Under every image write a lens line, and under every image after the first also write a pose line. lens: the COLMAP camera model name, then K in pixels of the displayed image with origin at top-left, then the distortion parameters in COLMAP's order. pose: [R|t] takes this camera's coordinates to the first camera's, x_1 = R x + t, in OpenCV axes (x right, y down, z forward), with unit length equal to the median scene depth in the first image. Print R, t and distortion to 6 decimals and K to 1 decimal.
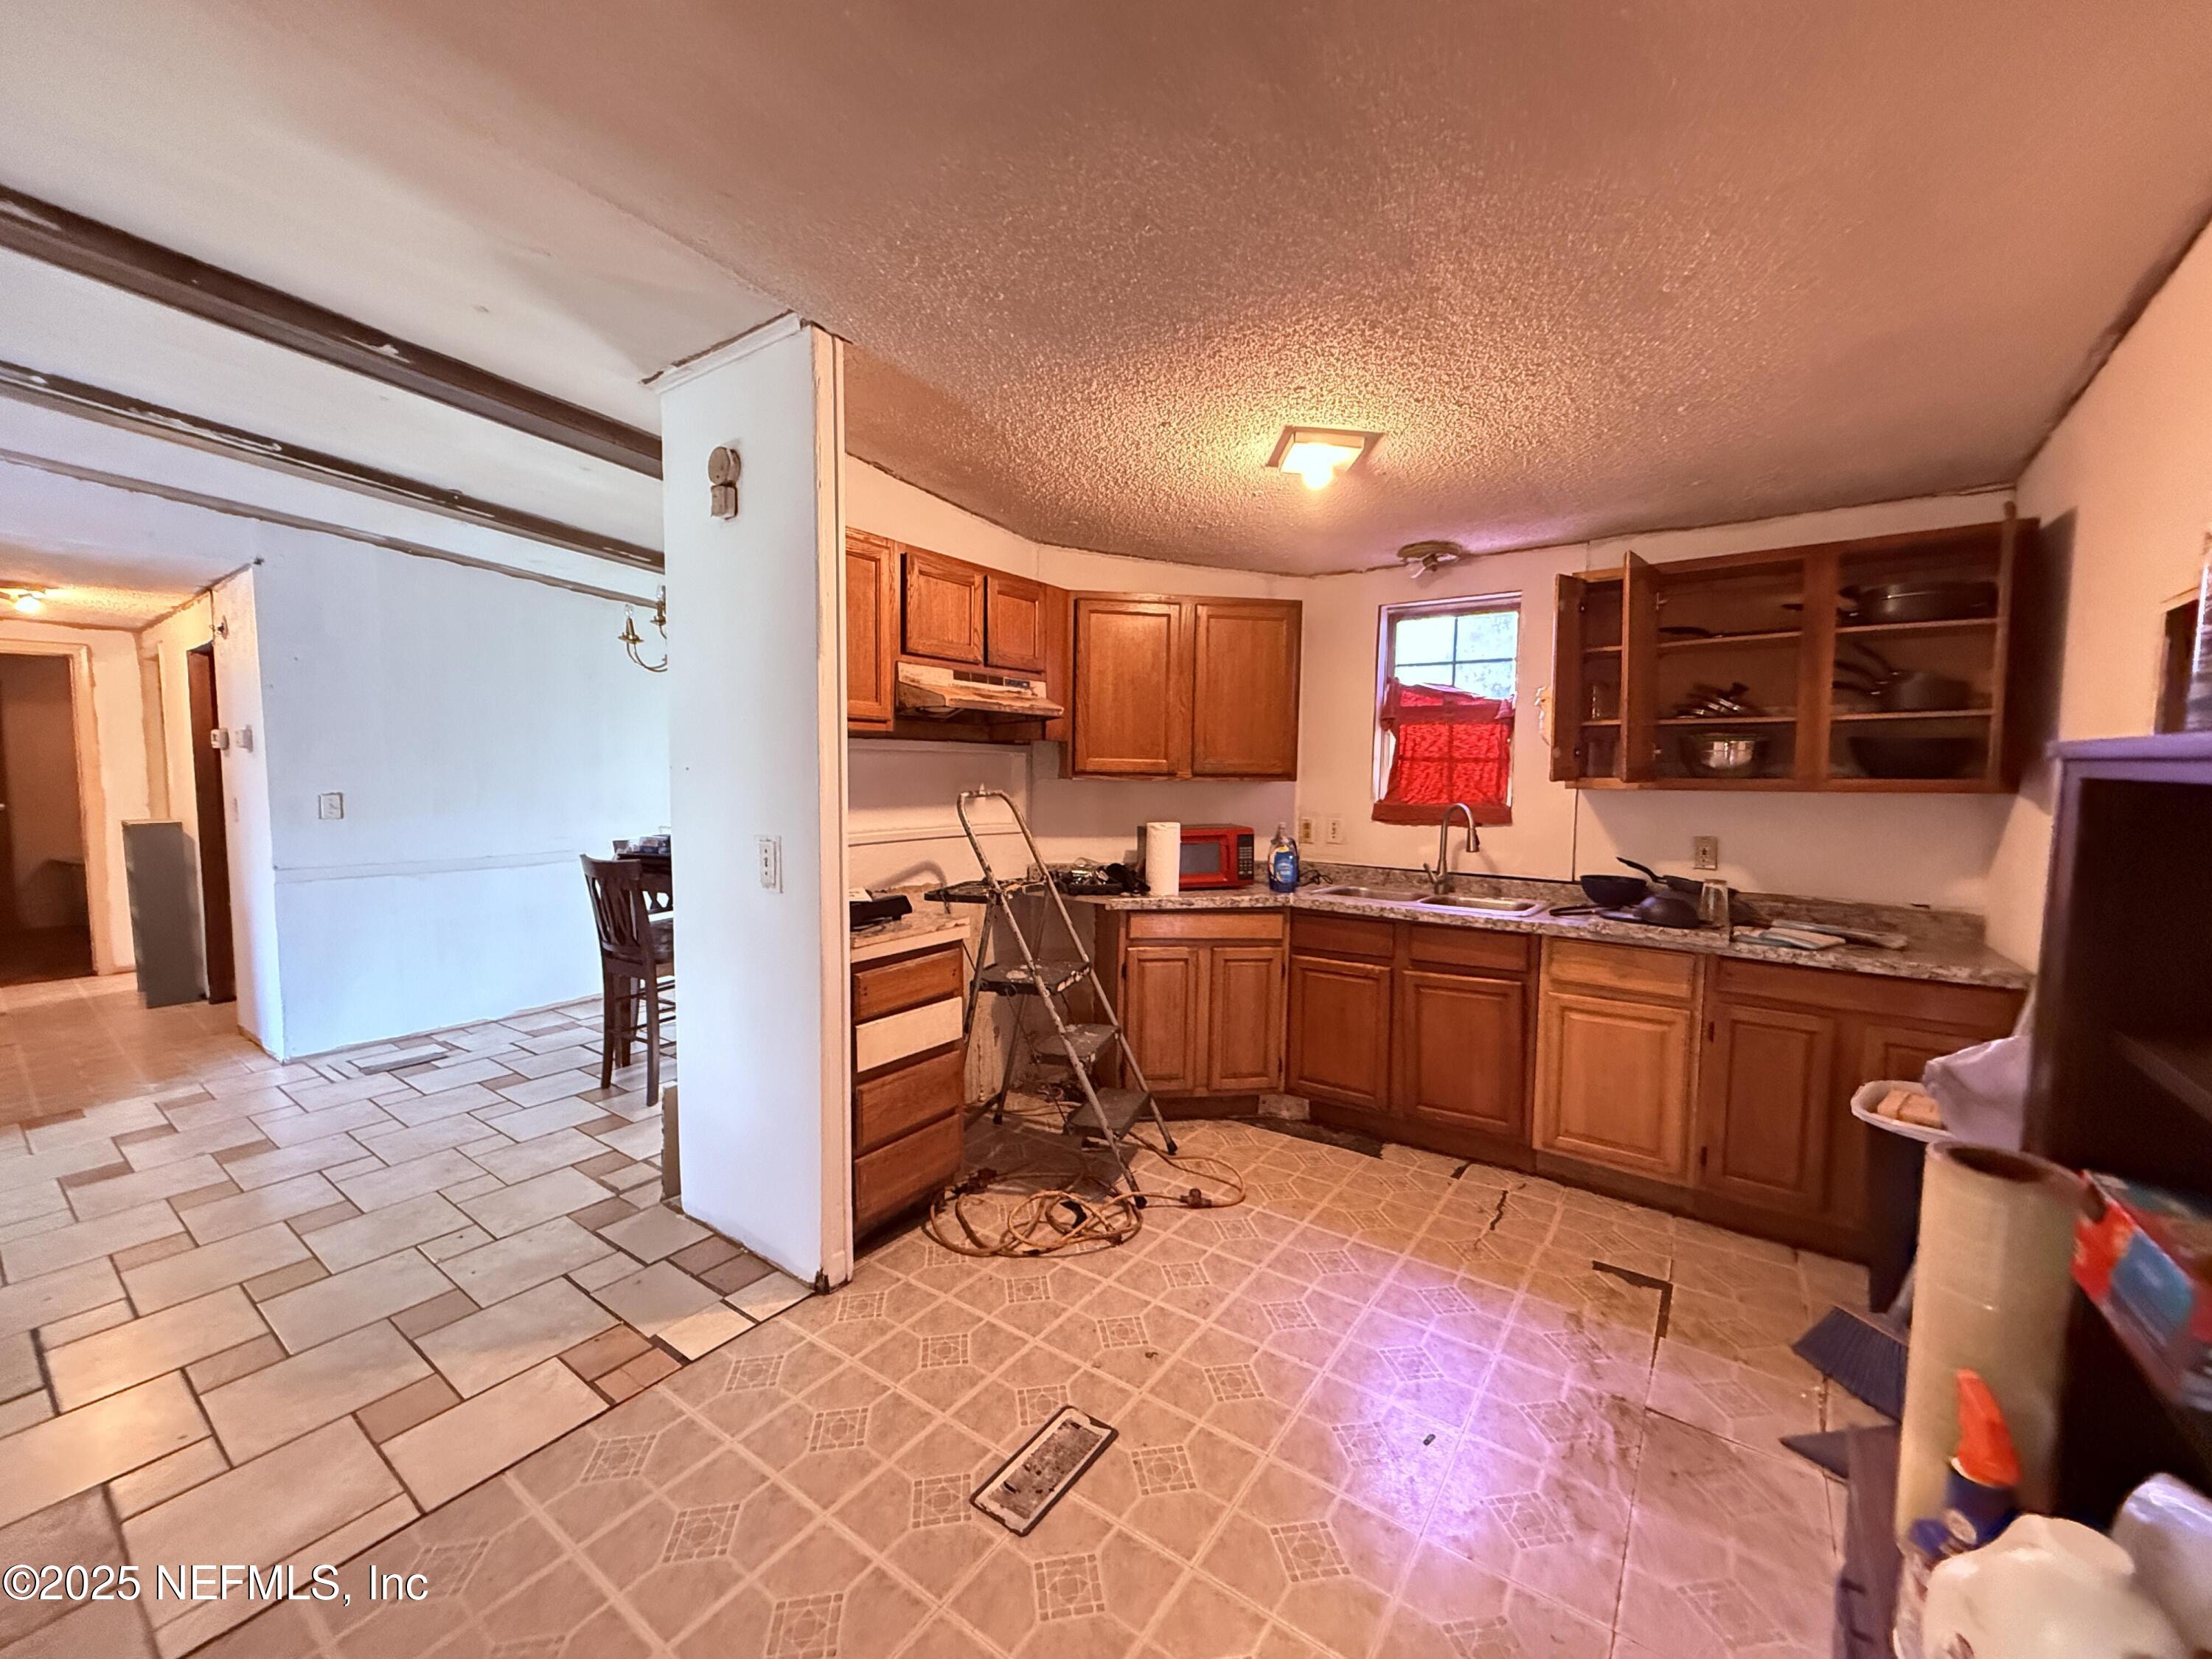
lens RADIAL K [[878.8, 0, 1100.8], [0, 878.8, 832.1], [0, 0, 1]] dist [-0.002116, 0.000160]
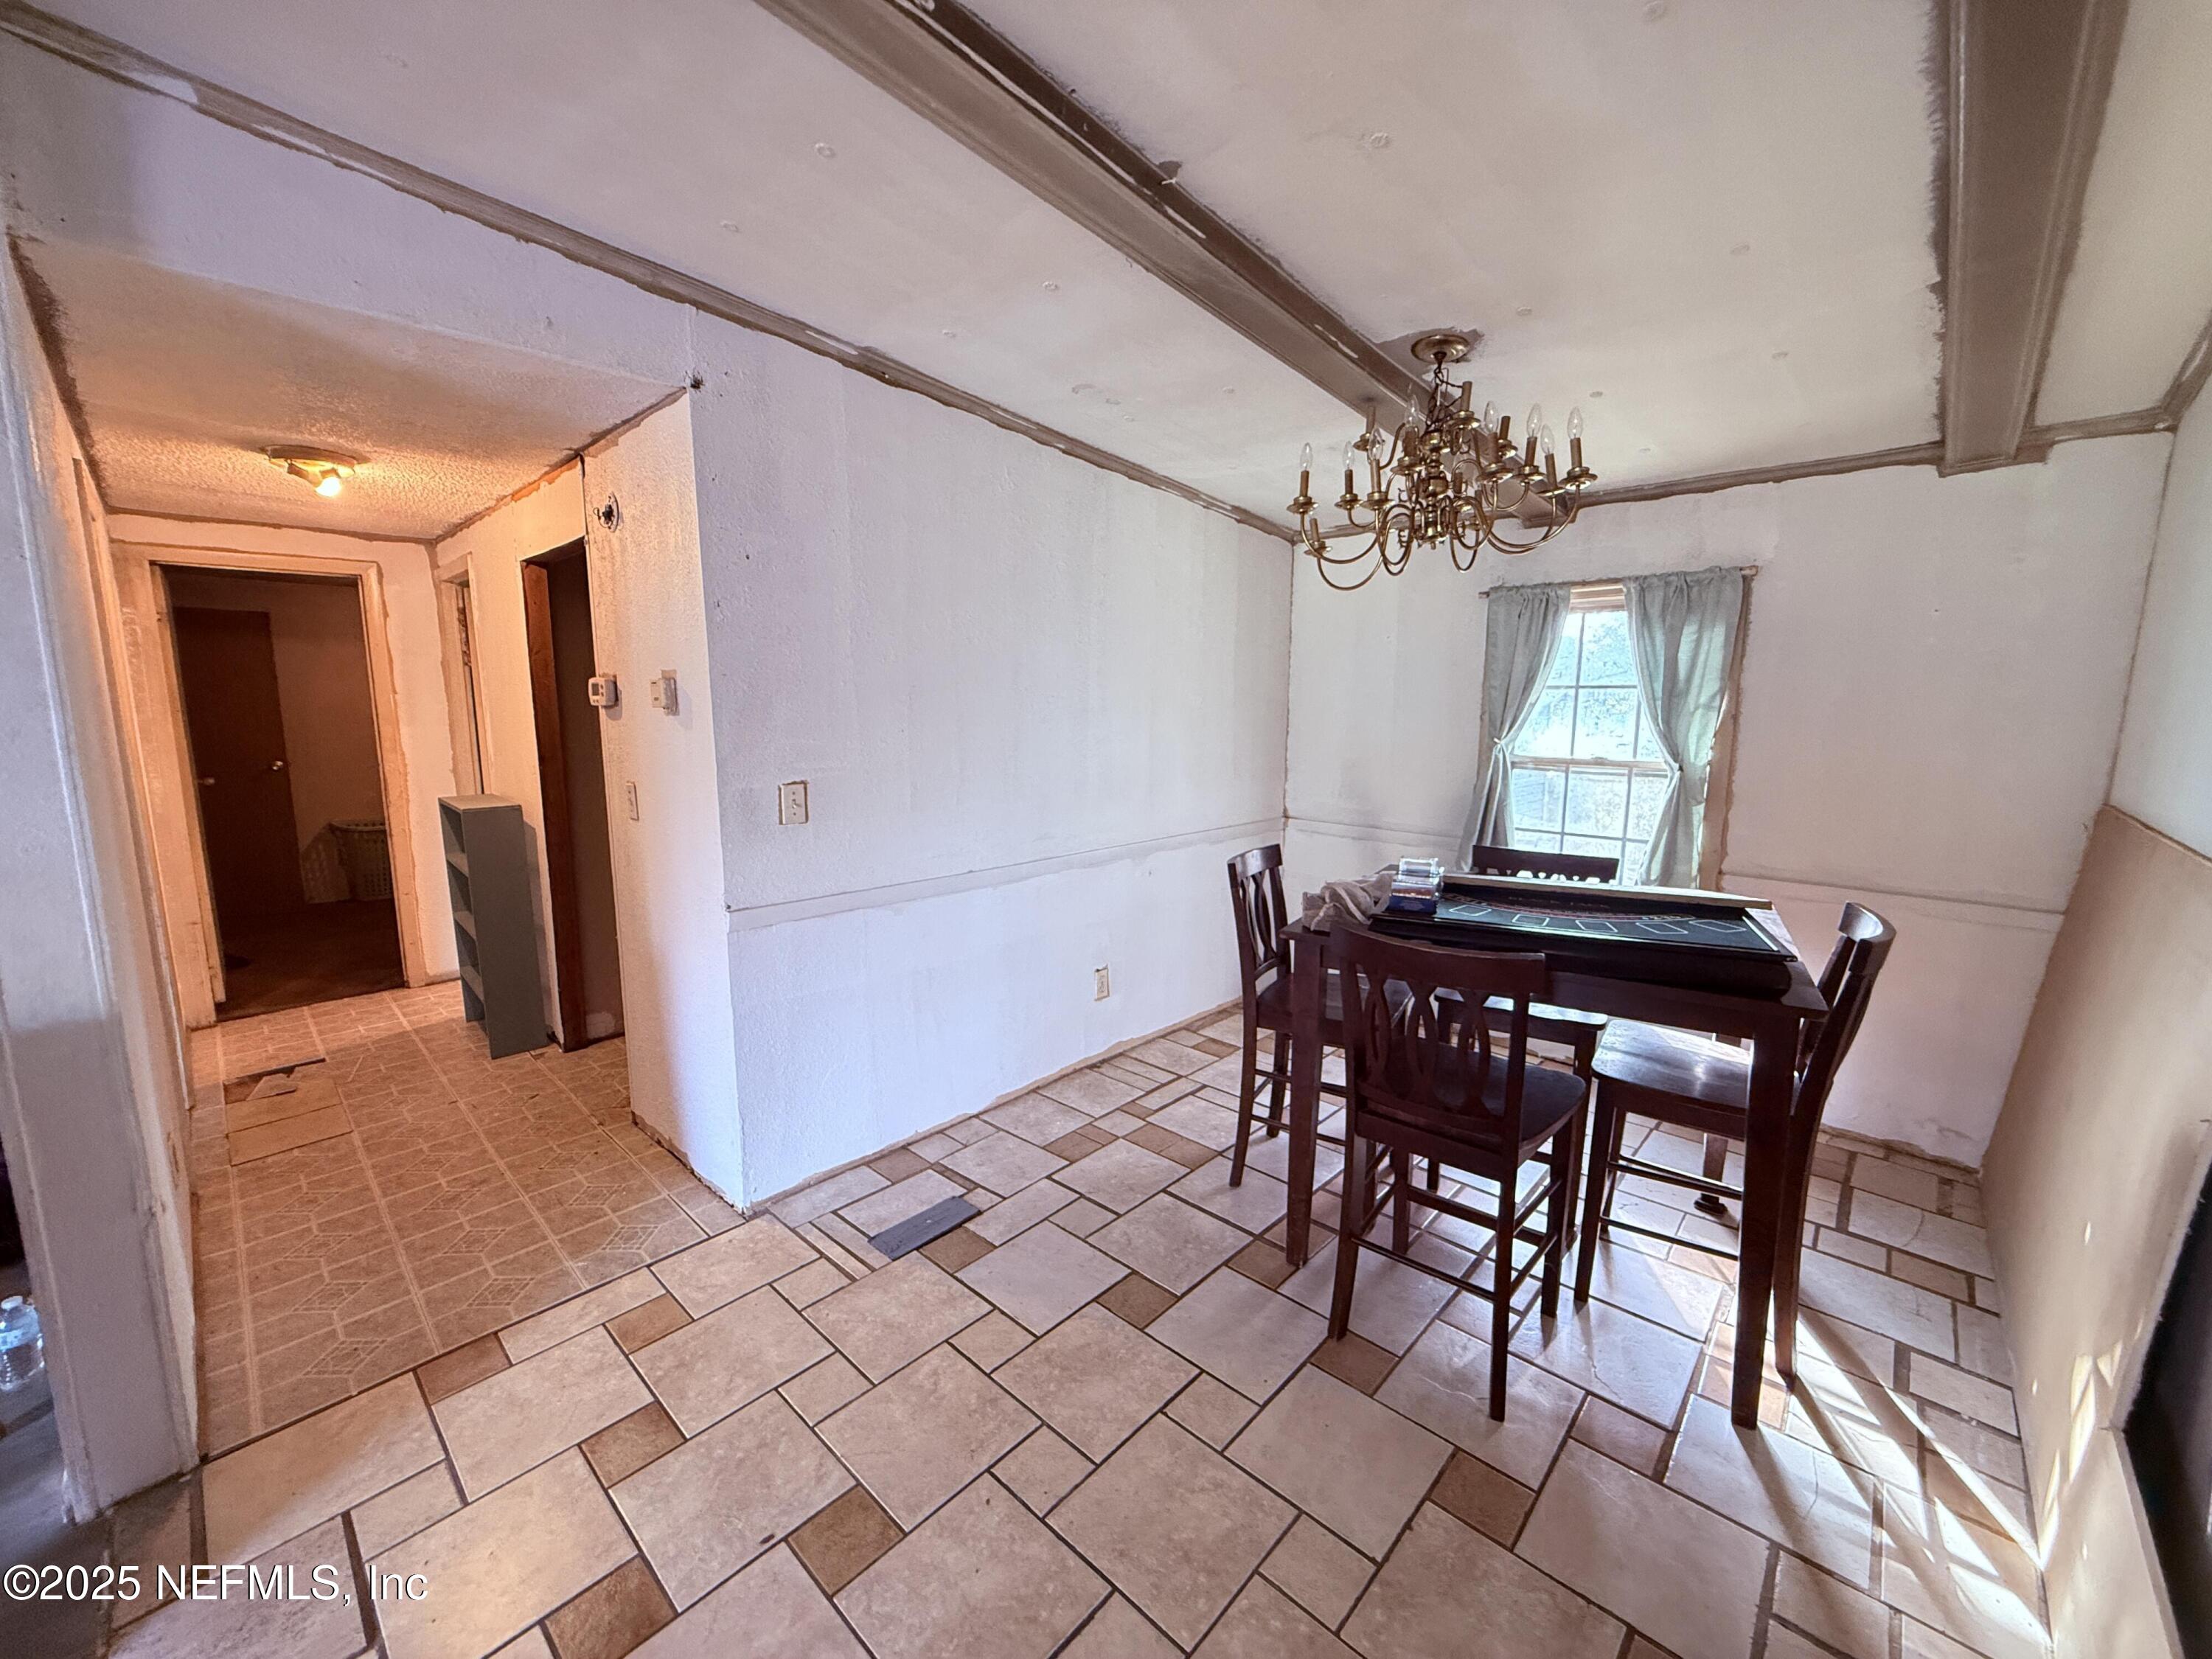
lens RADIAL K [[878.8, 0, 1091.9], [0, 878.8, 822.3], [0, 0, 1]] dist [-0.002116, 0.000160]
pose [[0.991424, 0.011233, -0.130199, -0.554302], [-0.001733, 0.997342, 0.072845, -0.057378], [0.130671, -0.071995, 0.988808, 0.394598]]
